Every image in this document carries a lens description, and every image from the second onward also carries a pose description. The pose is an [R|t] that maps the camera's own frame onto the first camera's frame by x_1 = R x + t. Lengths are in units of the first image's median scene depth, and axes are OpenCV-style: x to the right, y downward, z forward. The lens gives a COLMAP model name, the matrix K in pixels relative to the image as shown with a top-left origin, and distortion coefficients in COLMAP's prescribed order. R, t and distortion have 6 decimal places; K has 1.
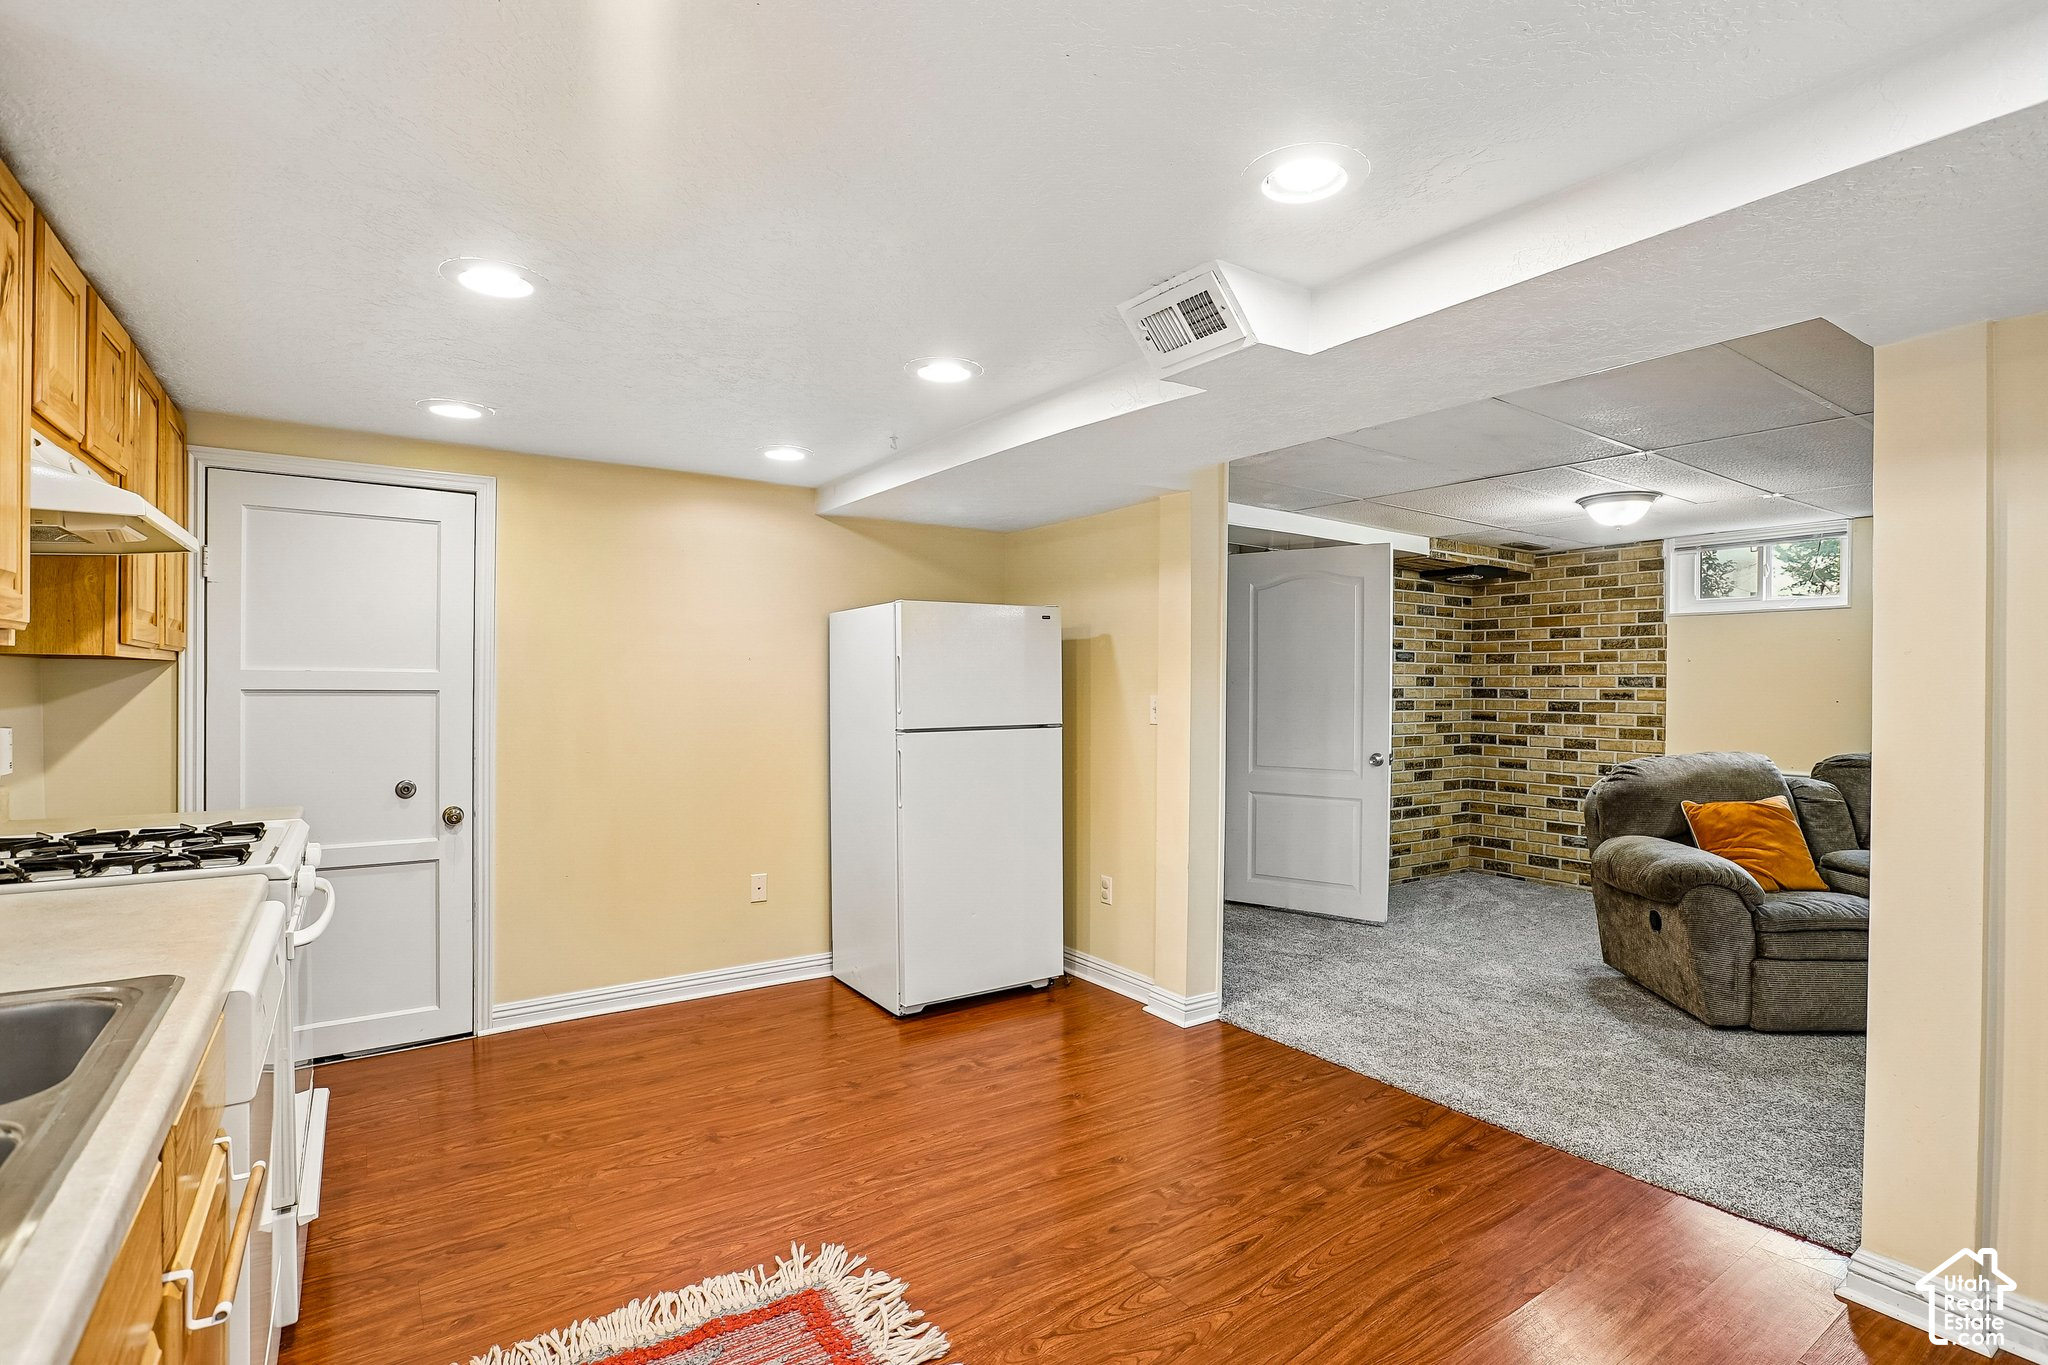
lens RADIAL K [[976.6, 0, 1050.4], [0, 976.6, 692.6], [0, 0, 1]] dist [-0.052531, 0.017523]
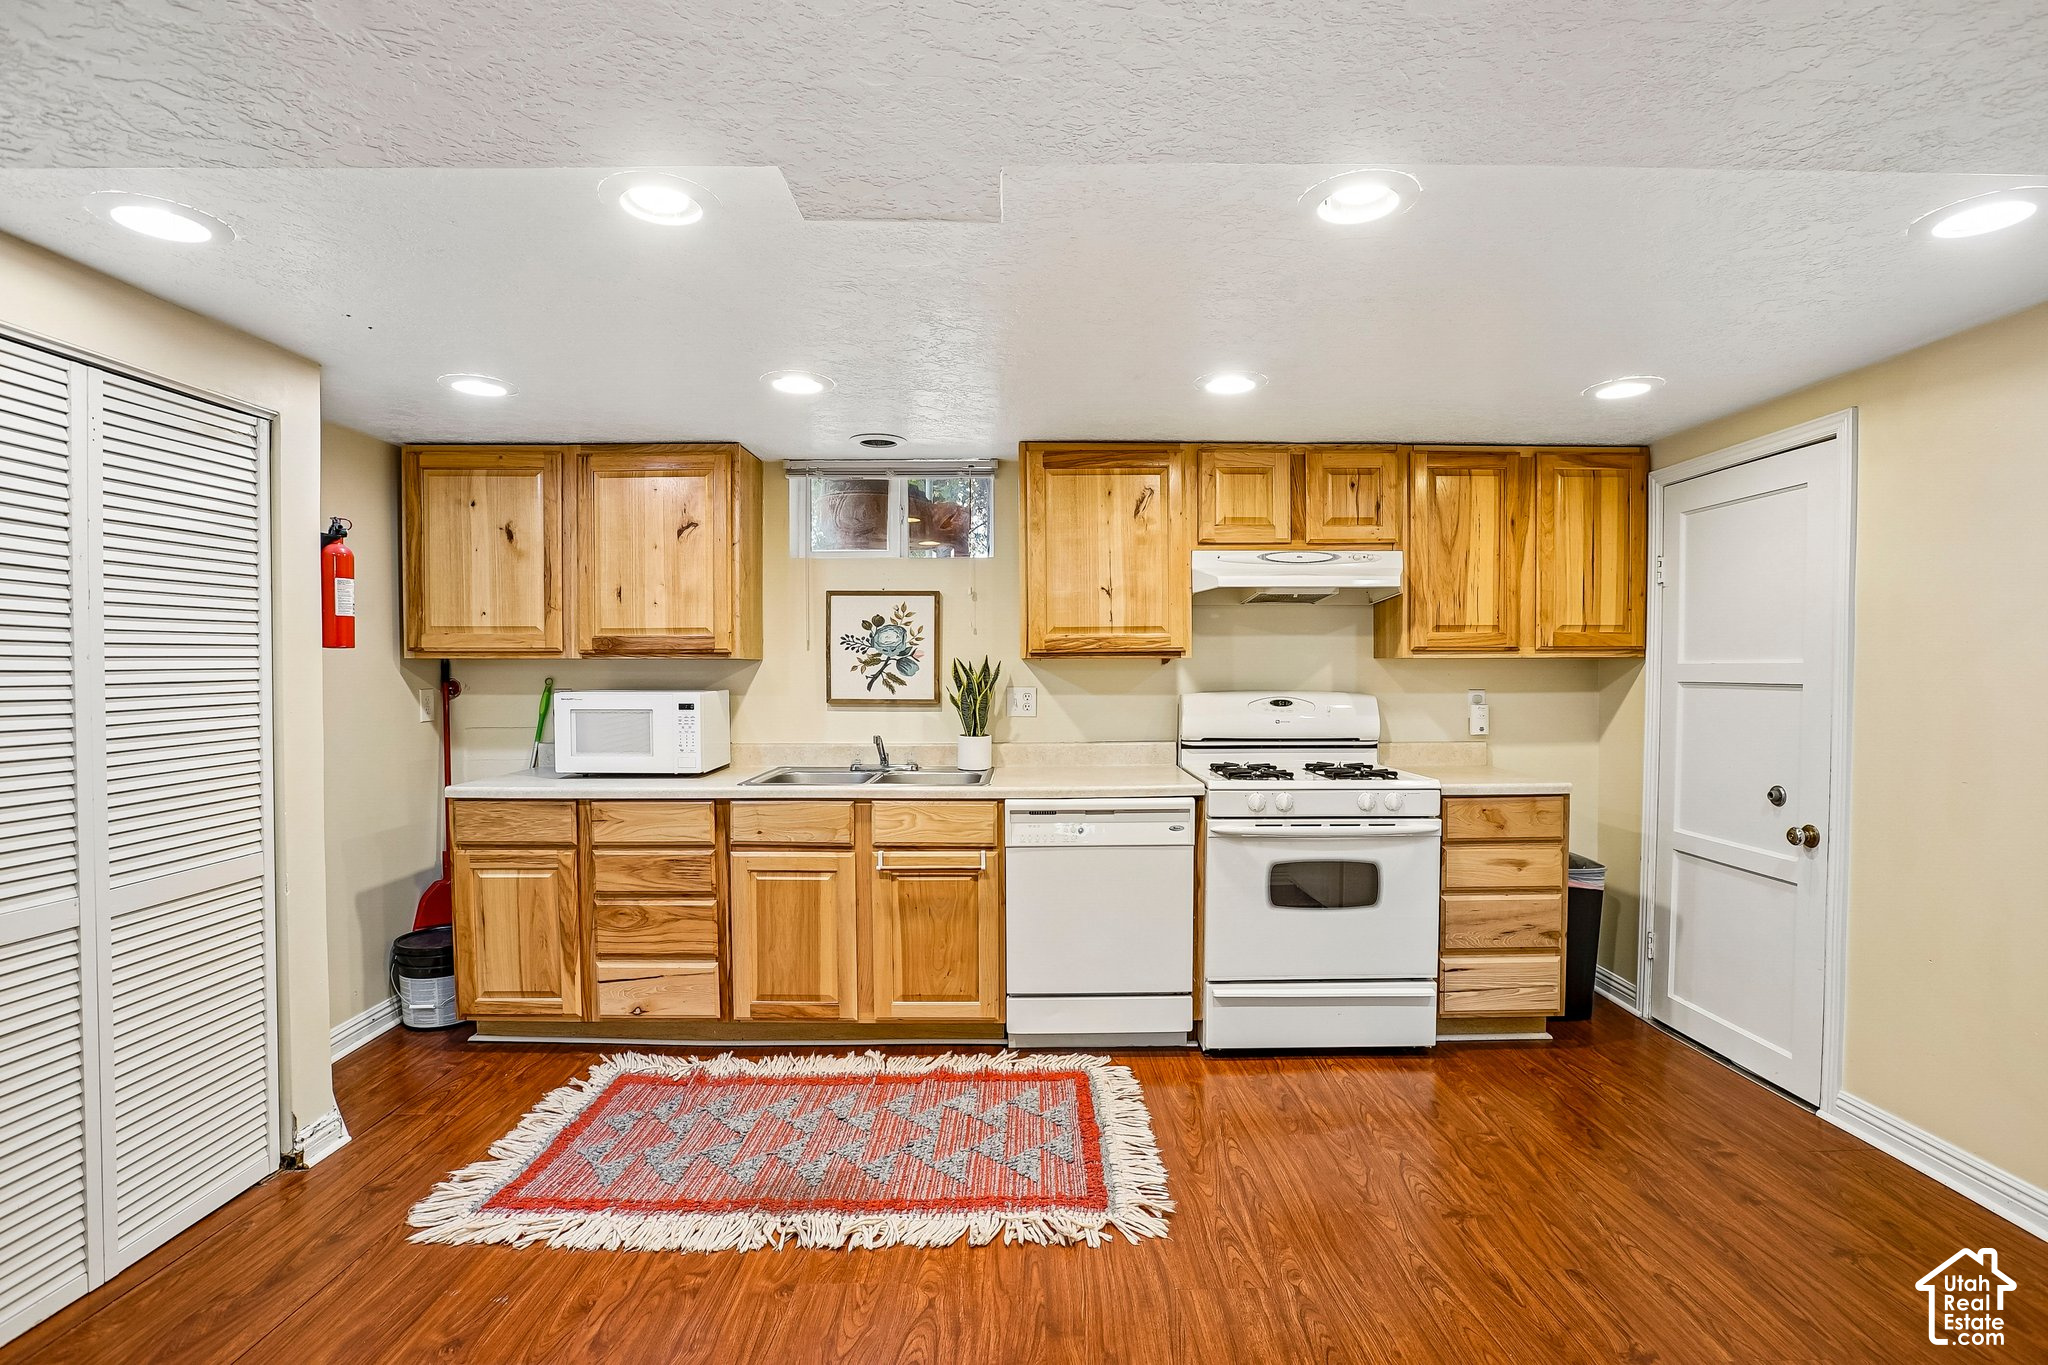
lens RADIAL K [[963.8, 0, 1036.7], [0, 963.8, 693.2], [0, 0, 1]] dist [-0.057449, 0.025475]
pose [[-0.571988, 0.012062, -0.820174, 0.242148], [-0.008179, 0.999758, 0.020407, -0.003119], [0.820221, 0.018381, -0.571751, 0.527524]]
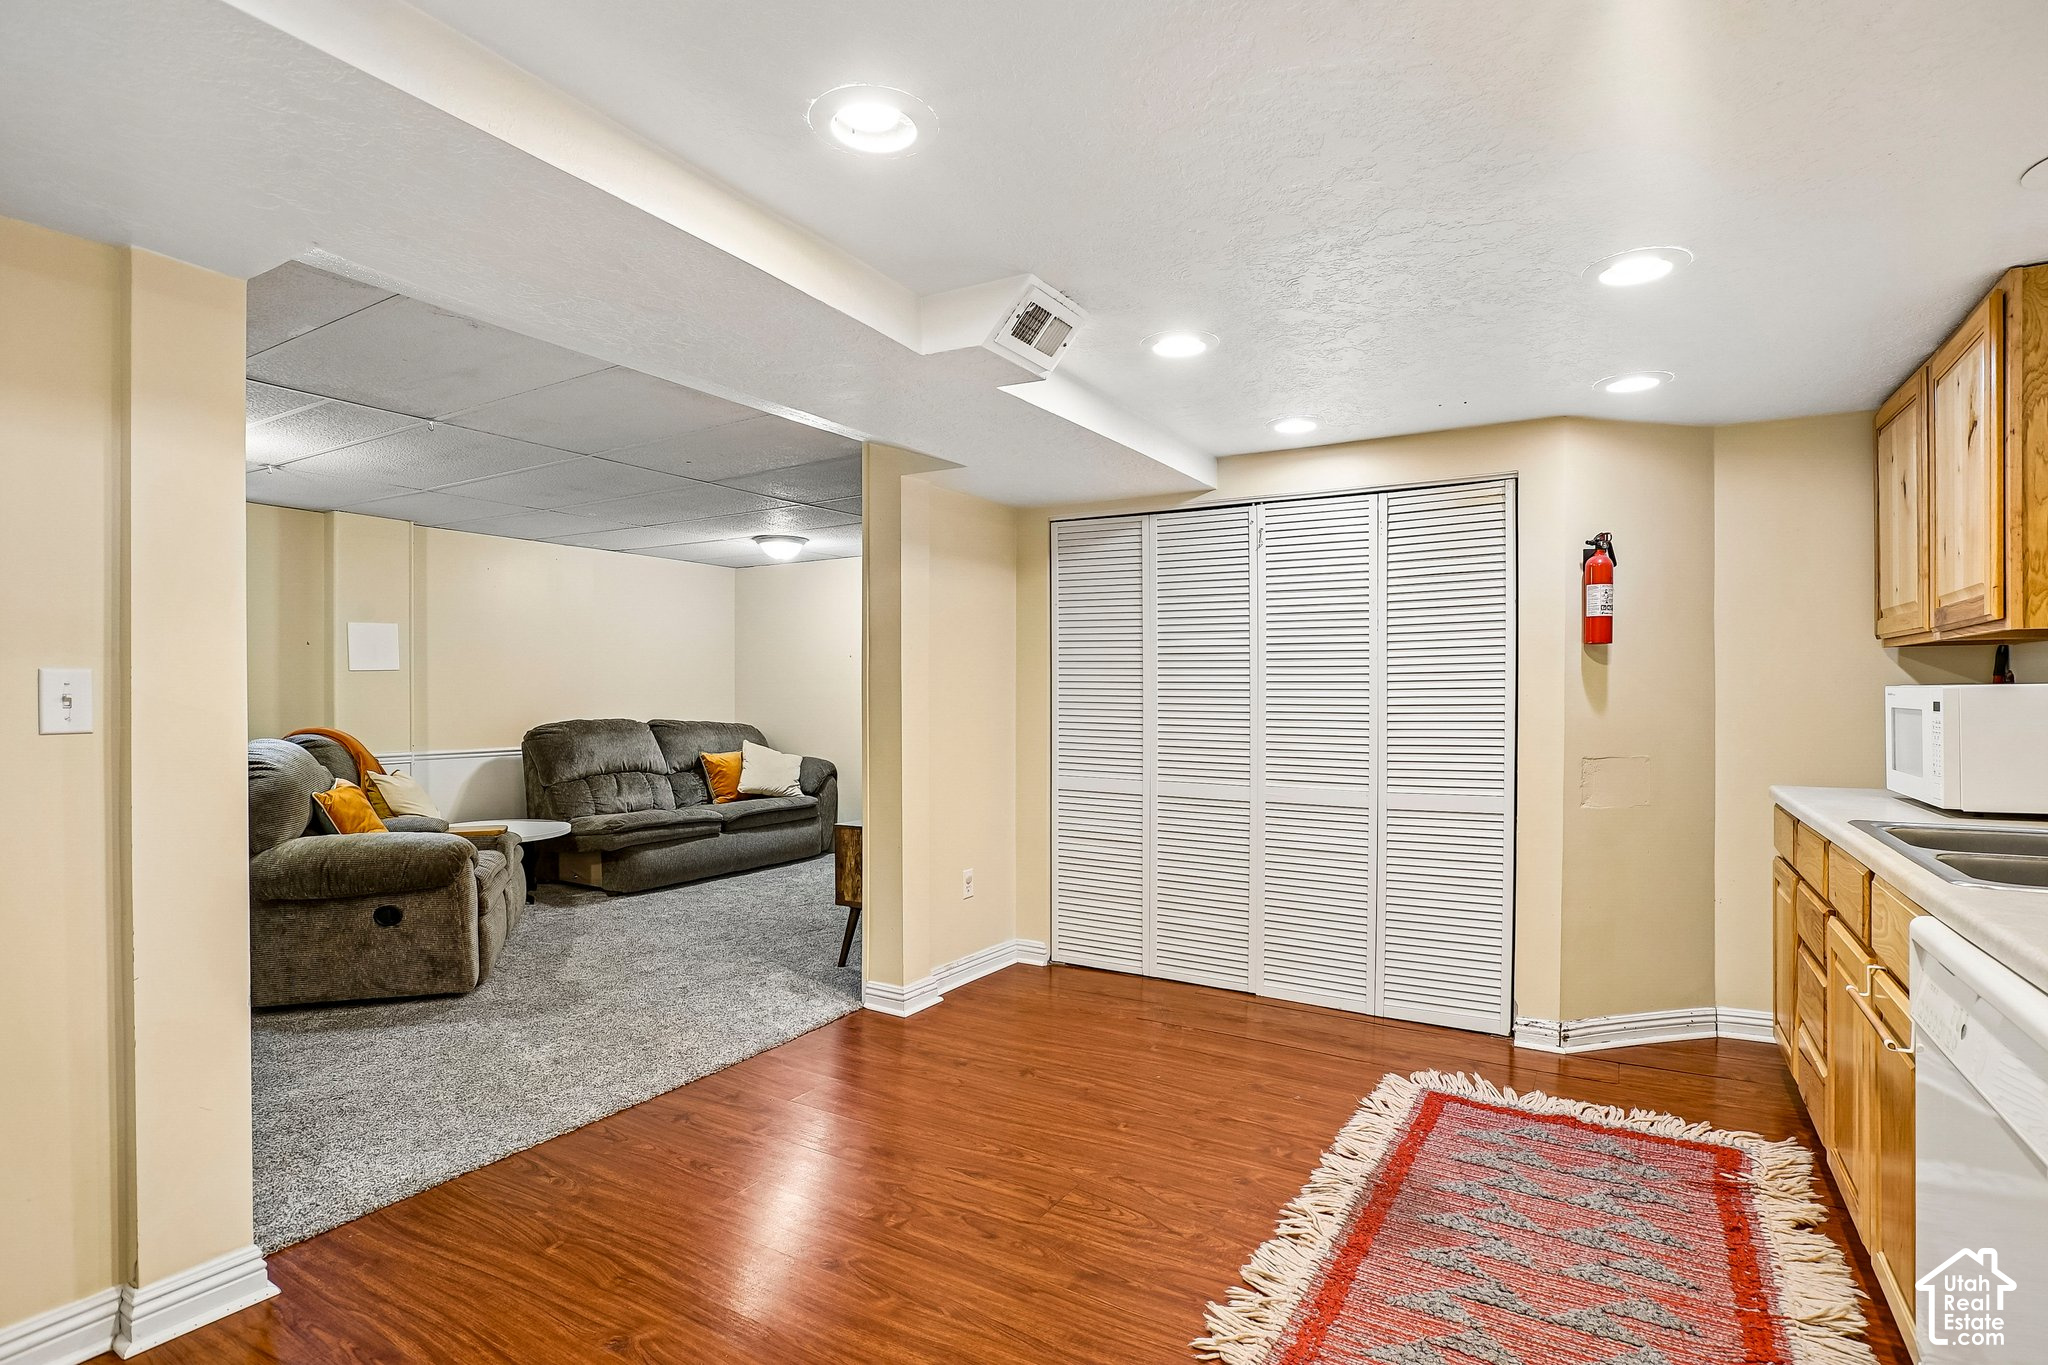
lens RADIAL K [[996.4, 0, 1032.7], [0, 996.4, 692.4], [0, 0, 1]] dist [-0.055141, 0.024557]
pose [[-0.404600, -0.008249, 0.914456, -0.311920], [0.004409, 0.999930, 0.010971, 0.007136], [-0.914483, 0.008470, -0.404536, 0.511332]]
